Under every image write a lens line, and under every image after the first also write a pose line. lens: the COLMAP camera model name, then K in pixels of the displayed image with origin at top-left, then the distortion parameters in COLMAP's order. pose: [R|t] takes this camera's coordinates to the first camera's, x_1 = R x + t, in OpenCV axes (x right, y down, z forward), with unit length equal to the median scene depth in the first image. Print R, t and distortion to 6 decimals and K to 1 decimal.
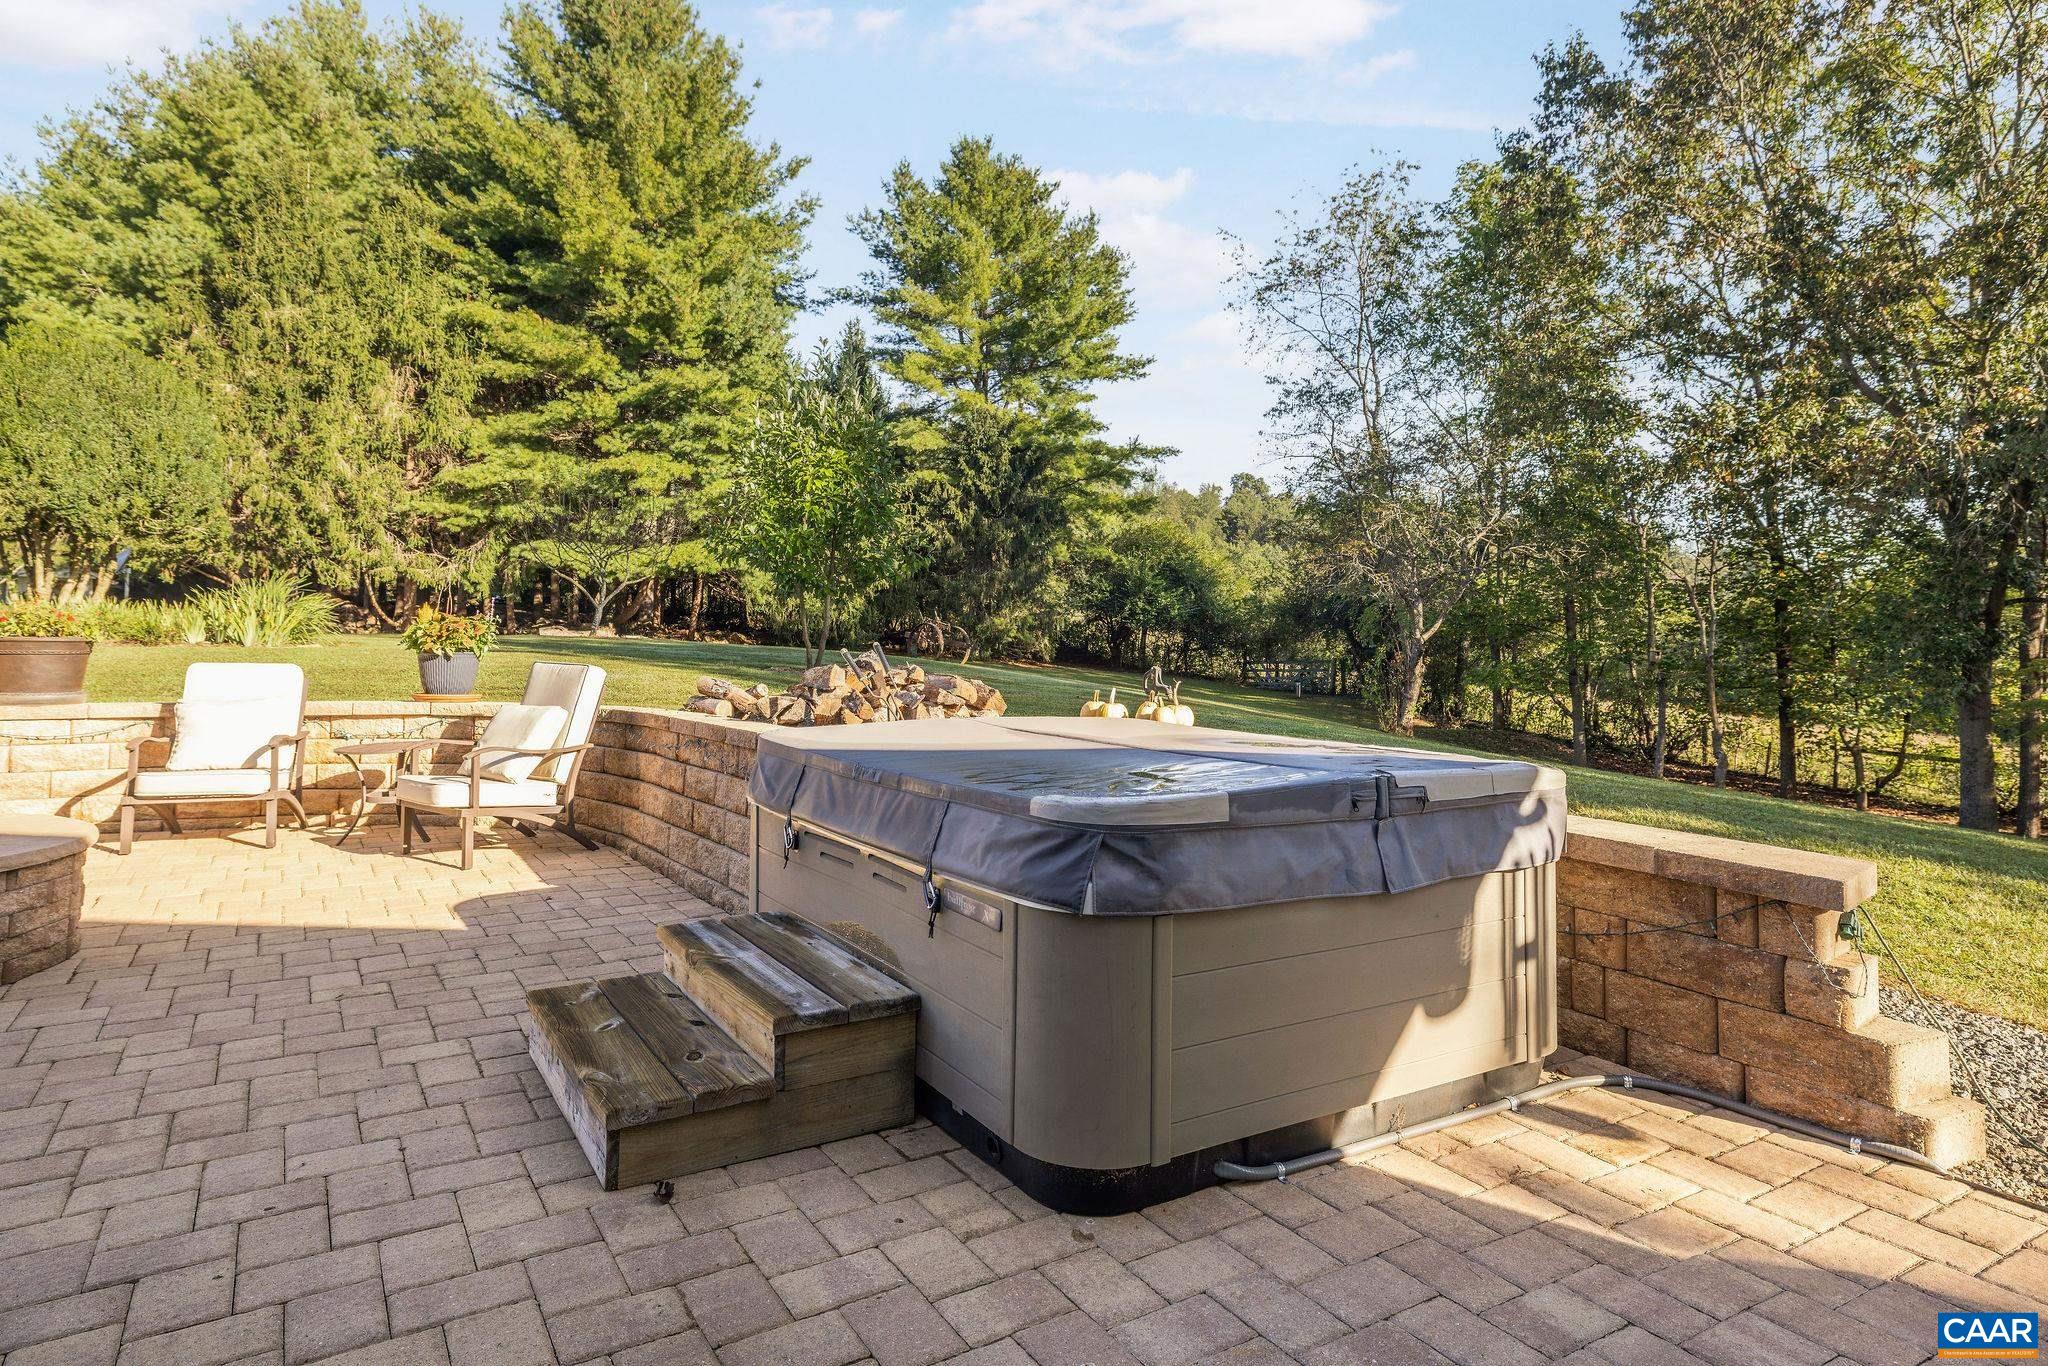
lens RADIAL K [[1176.3, 0, 1021.3], [0, 1176.3, 609.3], [0, 0, 1]] dist [0.034168, 0.000970]
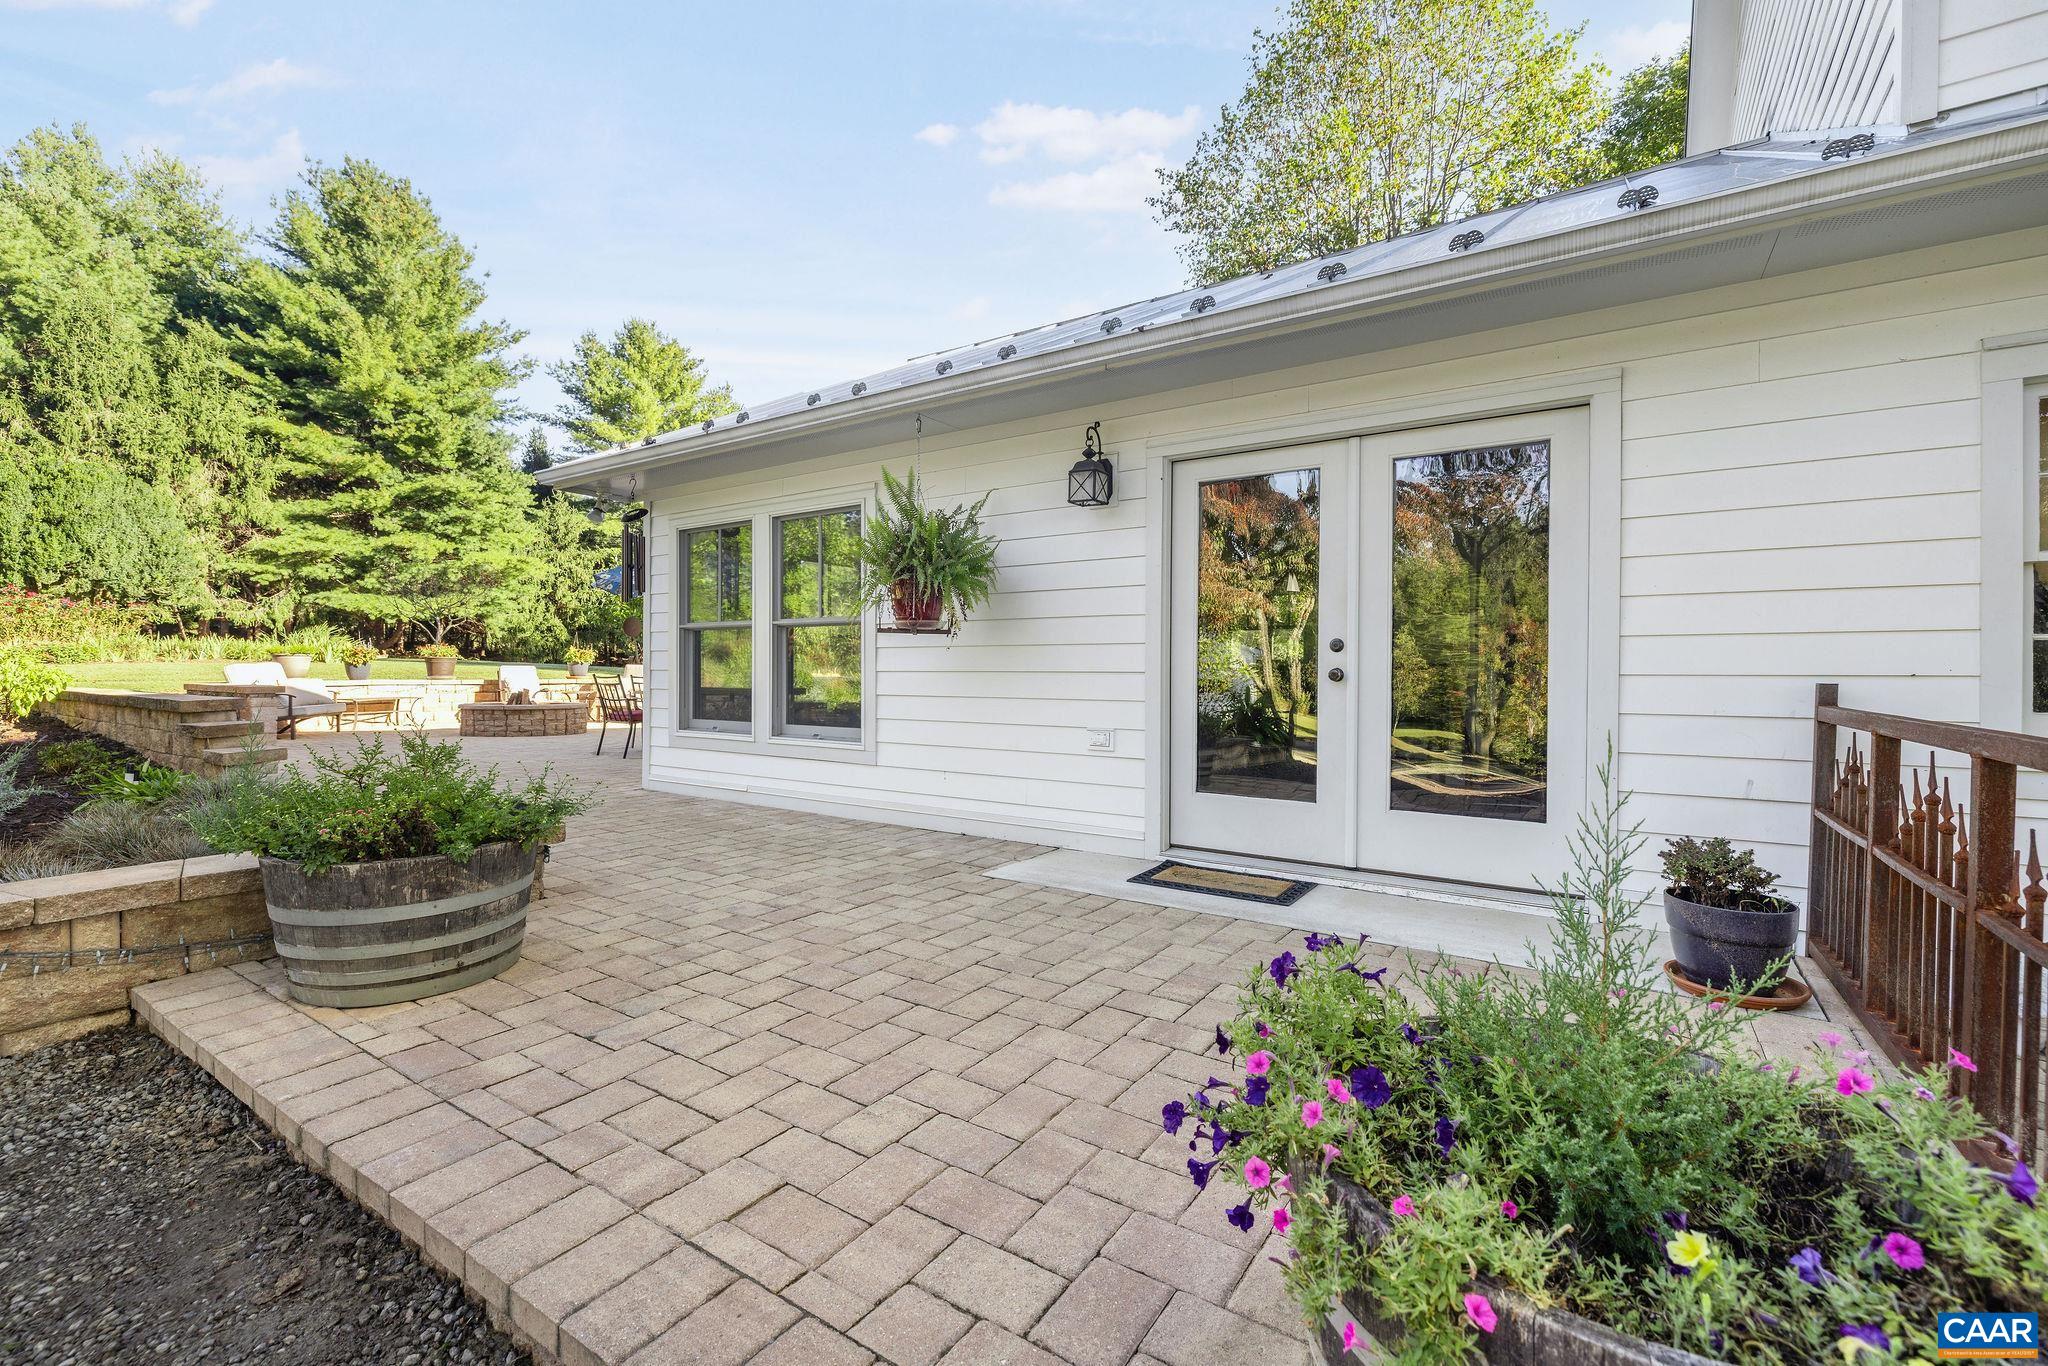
lens RADIAL K [[877.8, 0, 1021.1], [0, 877.8, 678.9], [0, 0, 1]] dist [0.002629, 0.000689]
pose [[0.914397, -0.010149, 0.404691, -0.076502], [-0.008101, 0.999027, 0.043358, -0.006260], [-0.404737, -0.042925, 0.913425, -0.288453]]
